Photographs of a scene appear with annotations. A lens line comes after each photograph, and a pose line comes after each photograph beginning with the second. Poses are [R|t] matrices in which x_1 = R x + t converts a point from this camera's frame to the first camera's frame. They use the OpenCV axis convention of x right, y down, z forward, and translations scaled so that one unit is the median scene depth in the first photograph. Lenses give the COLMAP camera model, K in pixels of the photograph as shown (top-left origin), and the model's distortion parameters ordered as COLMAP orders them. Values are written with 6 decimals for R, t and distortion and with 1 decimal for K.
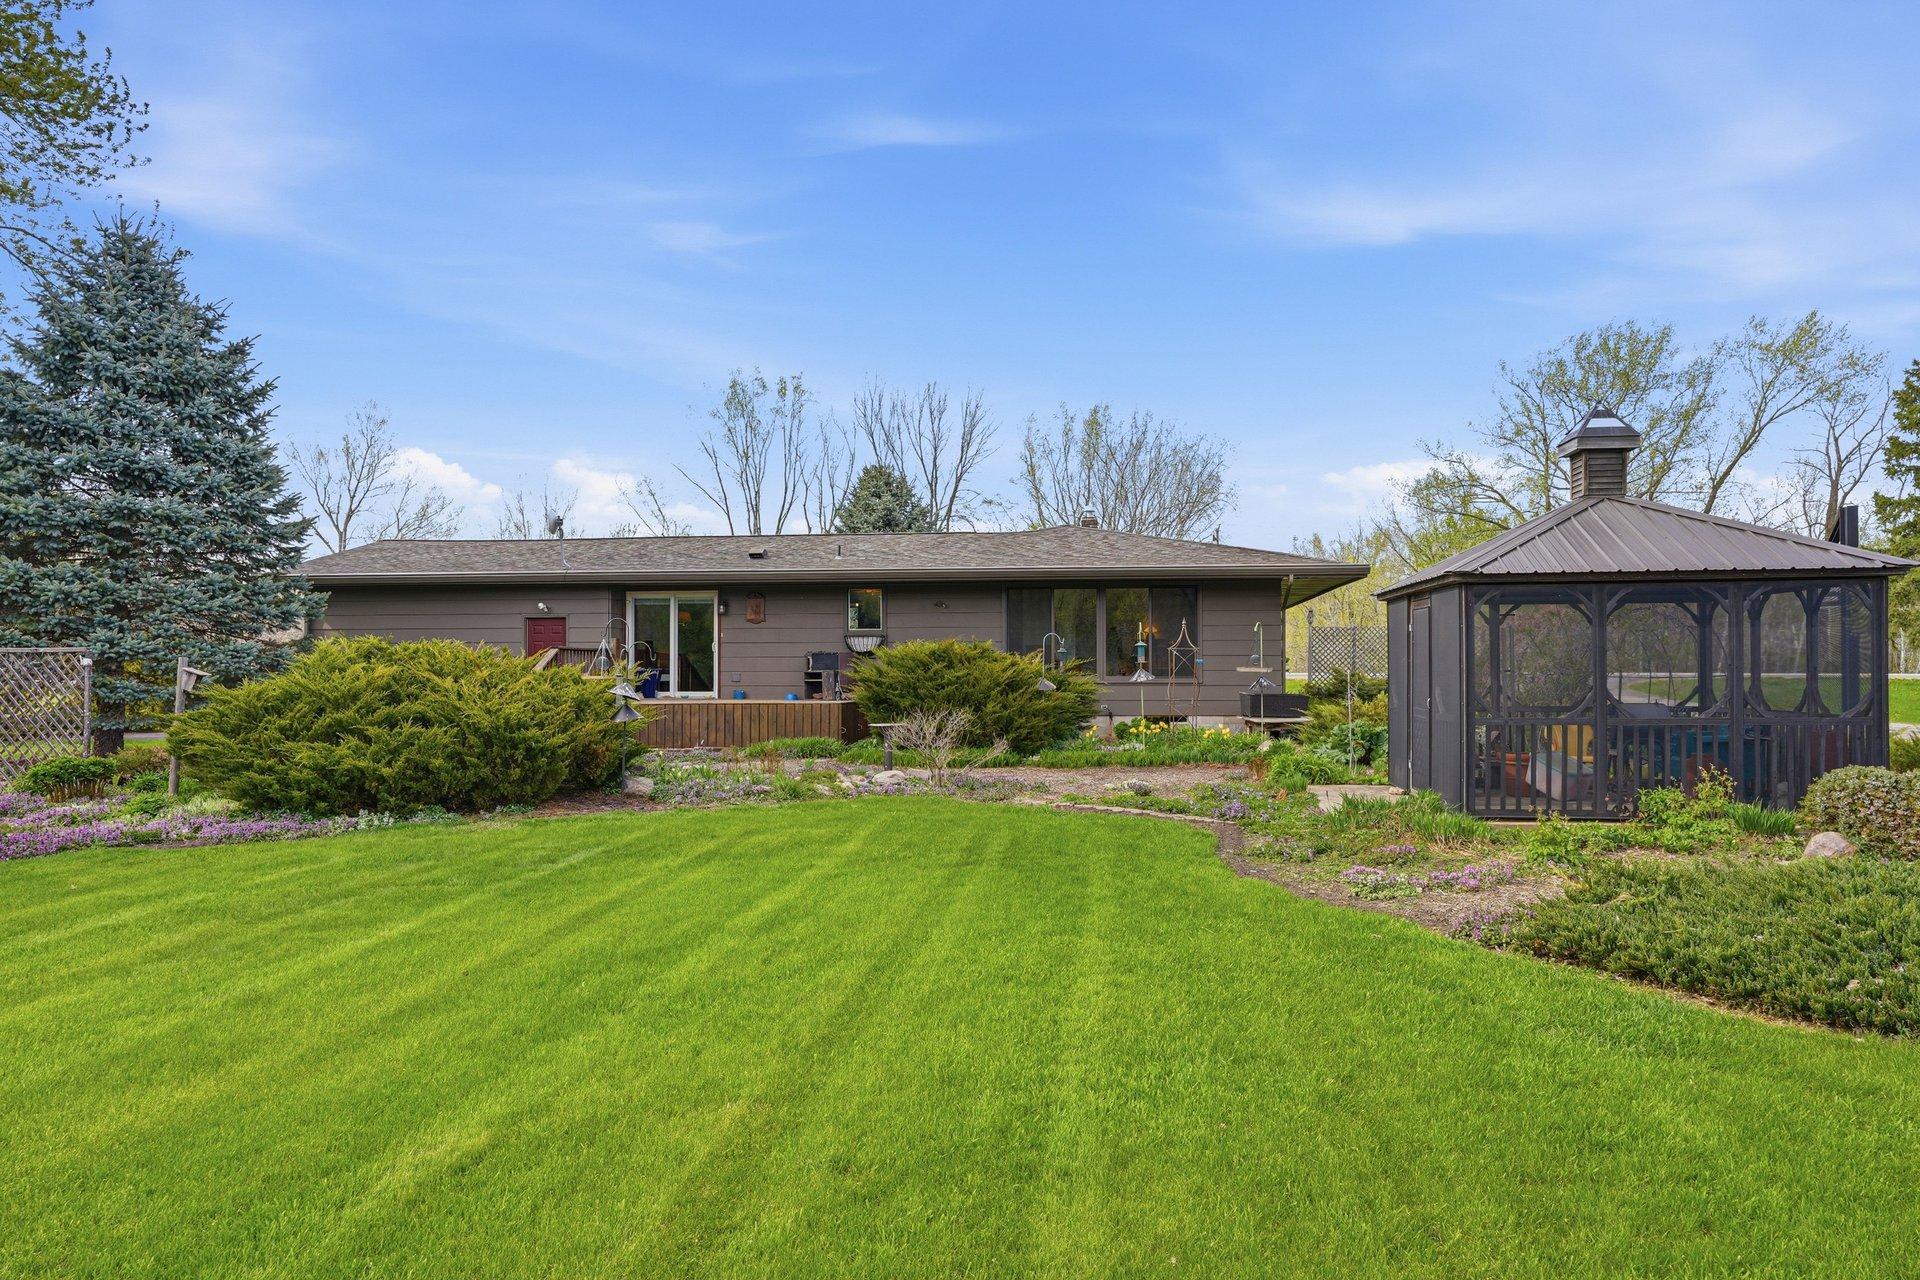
lens RADIAL K [[1365.7, 0, 961.4], [0, 1365.7, 658.6], [0, 0, 1]] dist [-0.009032, 0.078593]
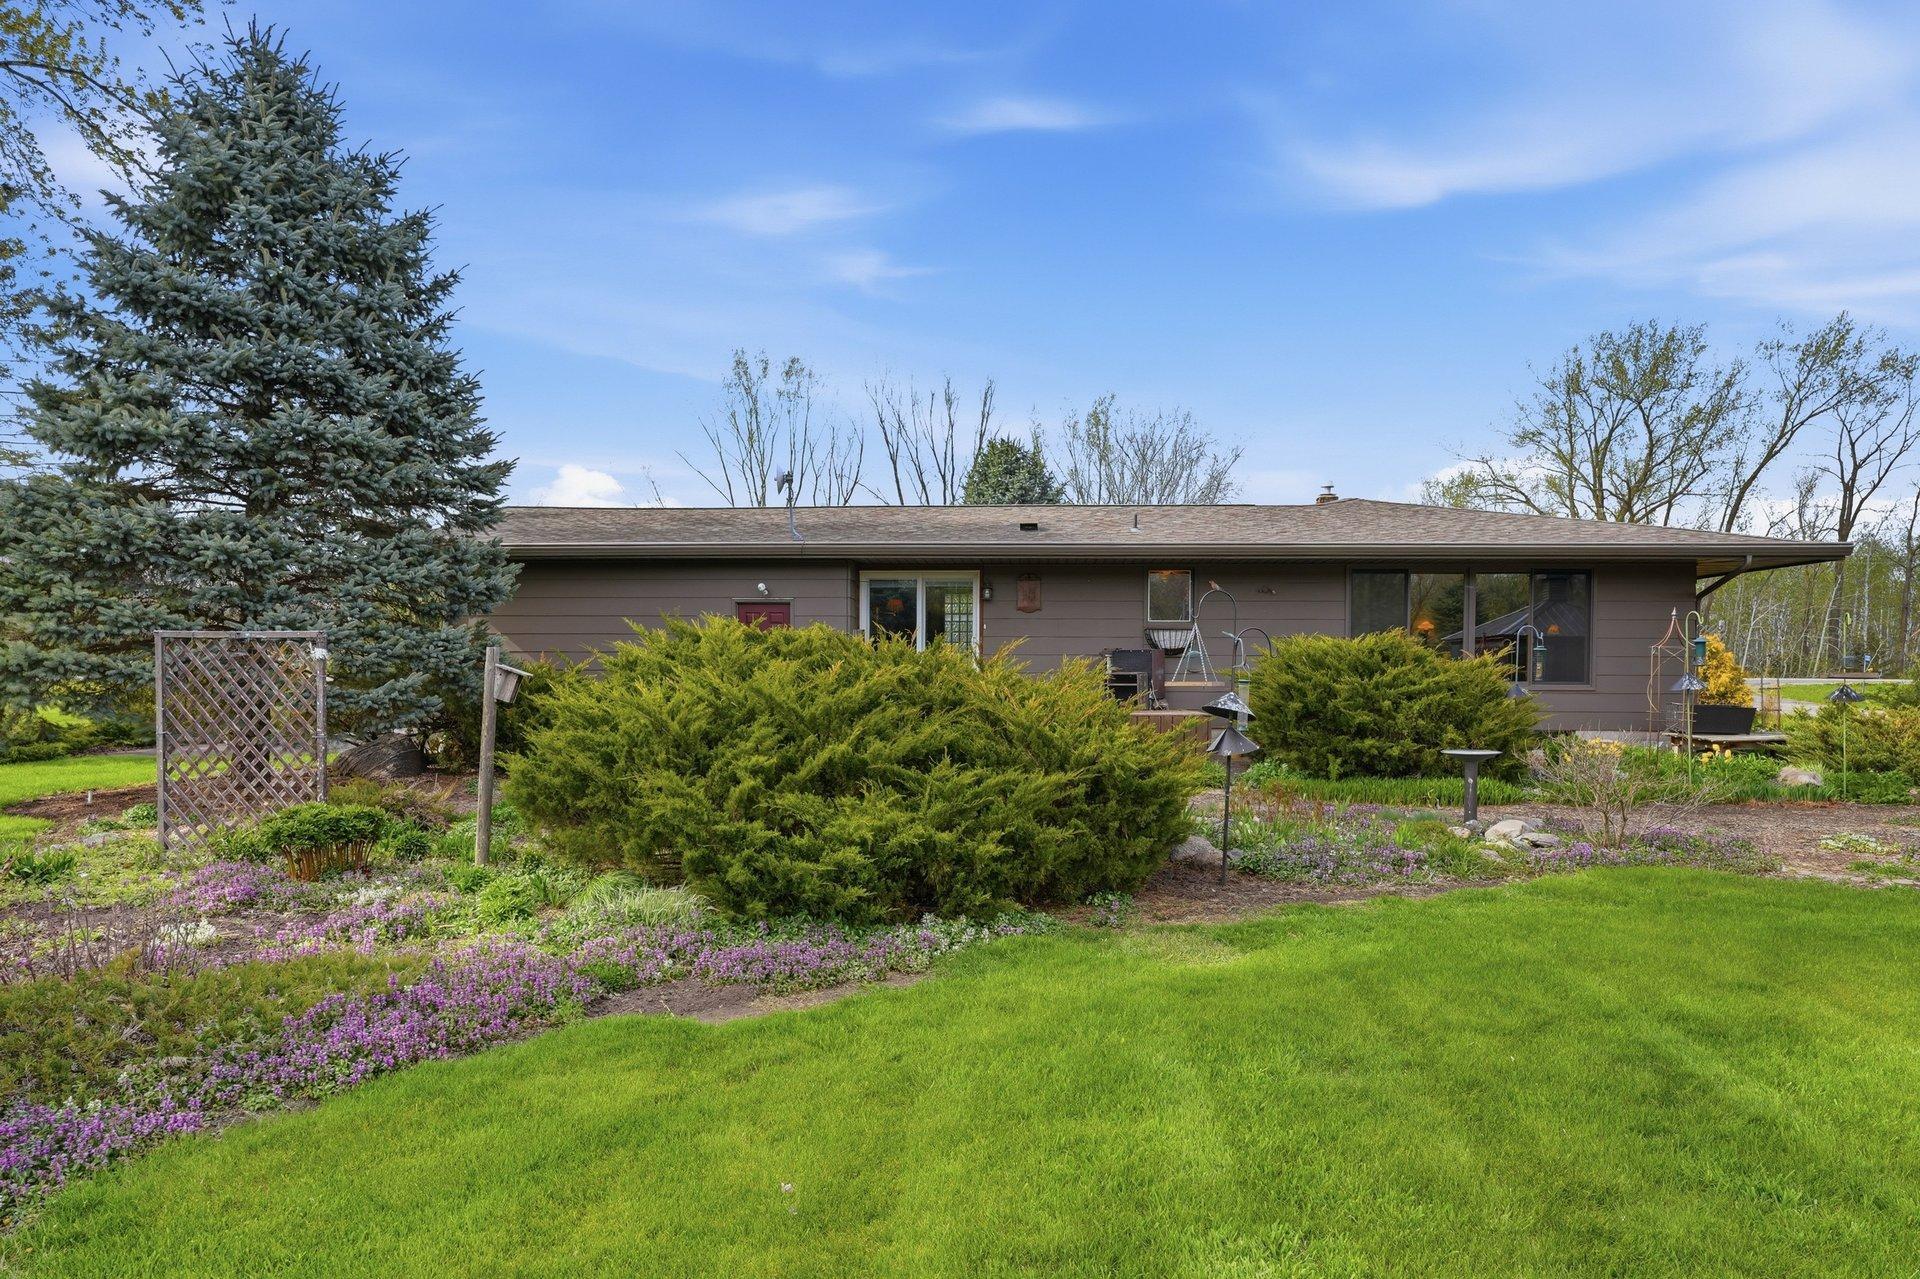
lens RADIAL K [[1349.3, 0, 964.1], [0, 1349.3, 699.5], [0, 0, 1]] dist [-0.001315, 0.047889]
pose [[0.998461, 0.004769, 0.055260, -0.293158], [-0.006375, 0.999561, 0.028921, 0.002905], [-0.055097, -0.029229, 0.998053, 0.281788]]
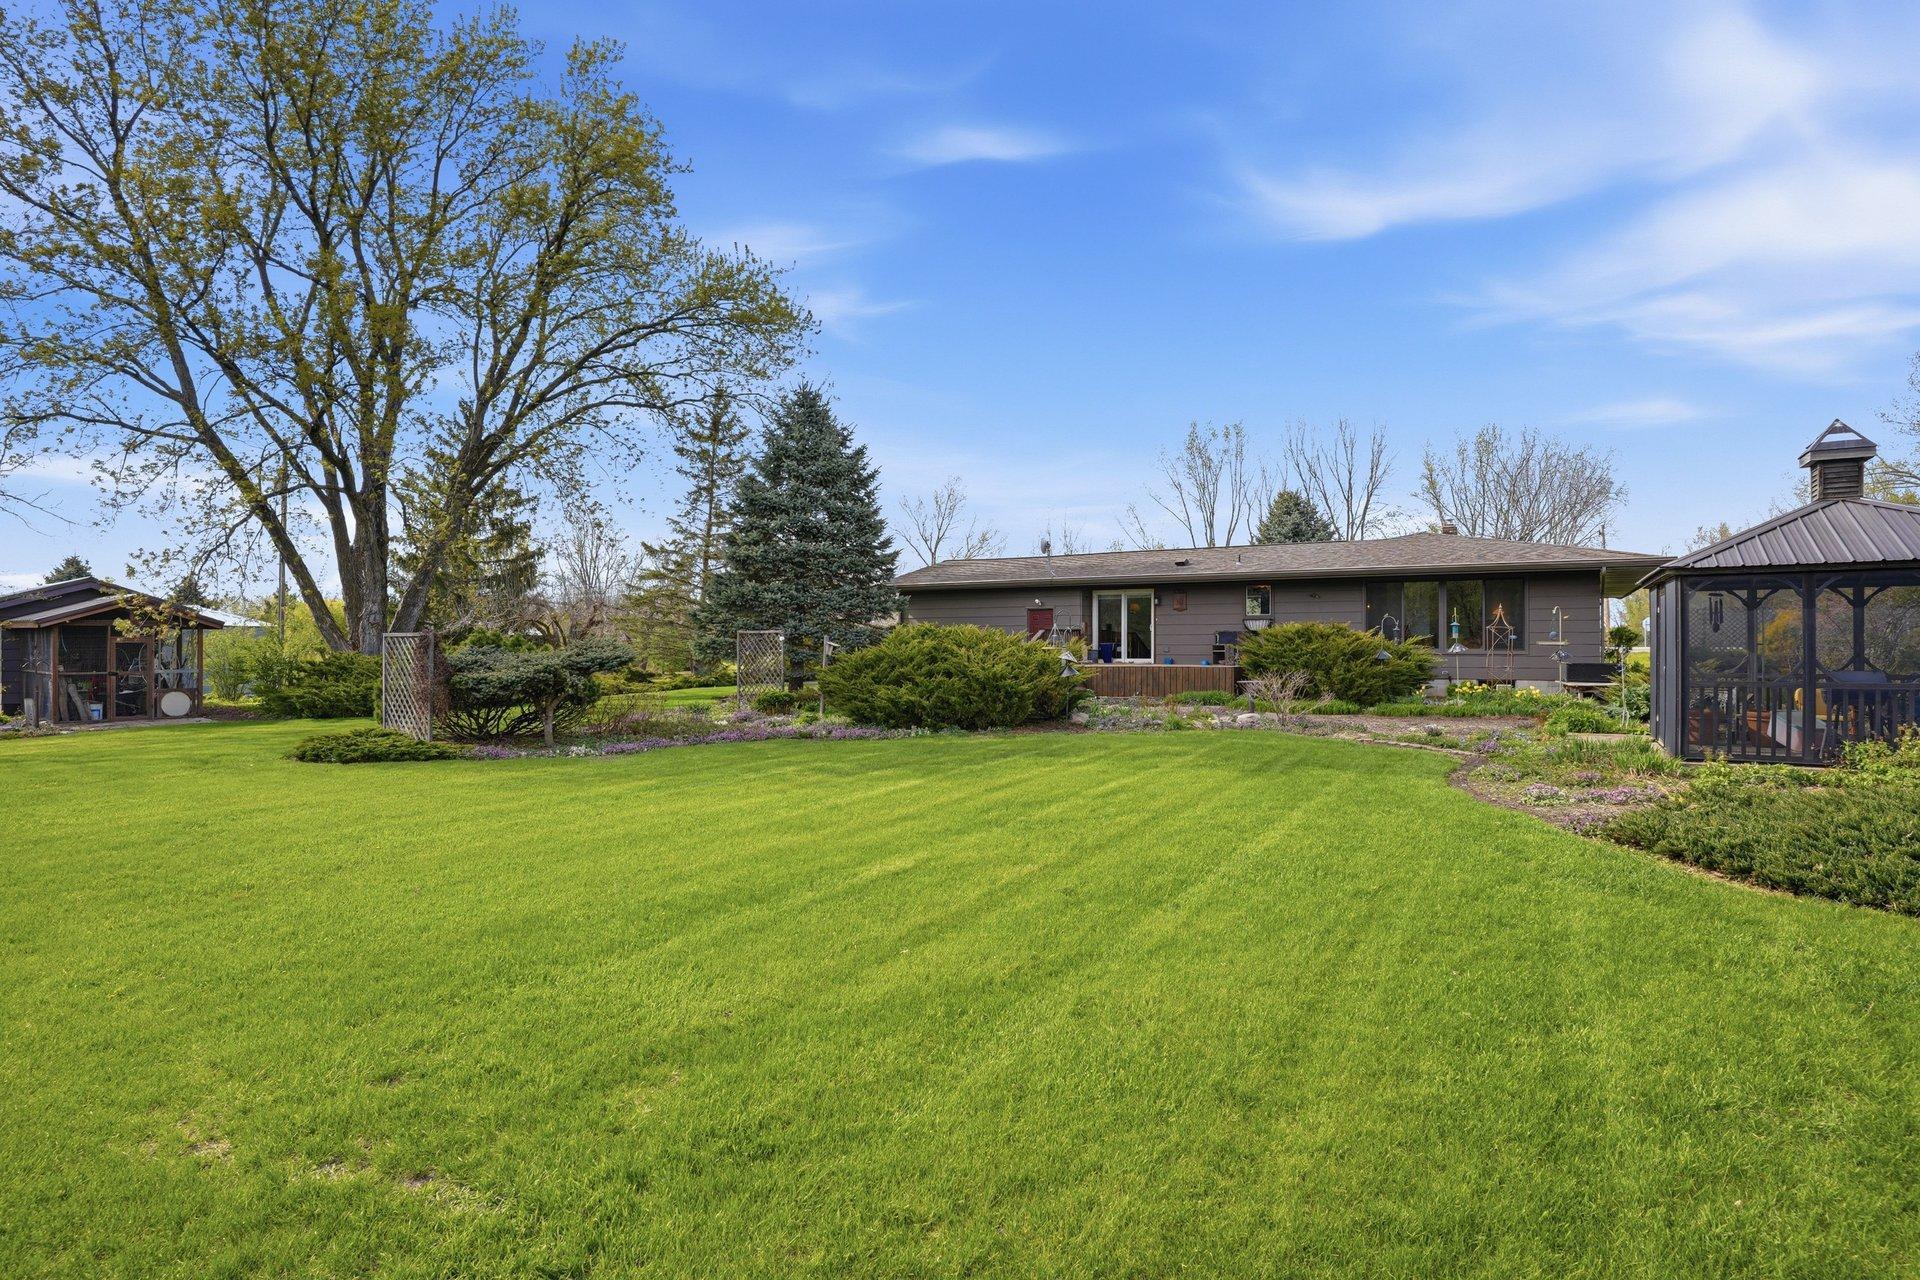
lens RADIAL K [[1003.7, 0, 922.8], [0, 1003.7, 649.9], [0, 0, 1]] dist [0.001369, 0.000770]
pose [[0.904791, 0.003730, -0.425839, 0.067176], [0.002106, 0.999910, 0.013233, 0.000279], [0.425850, -0.012870, 0.904702, -0.079599]]
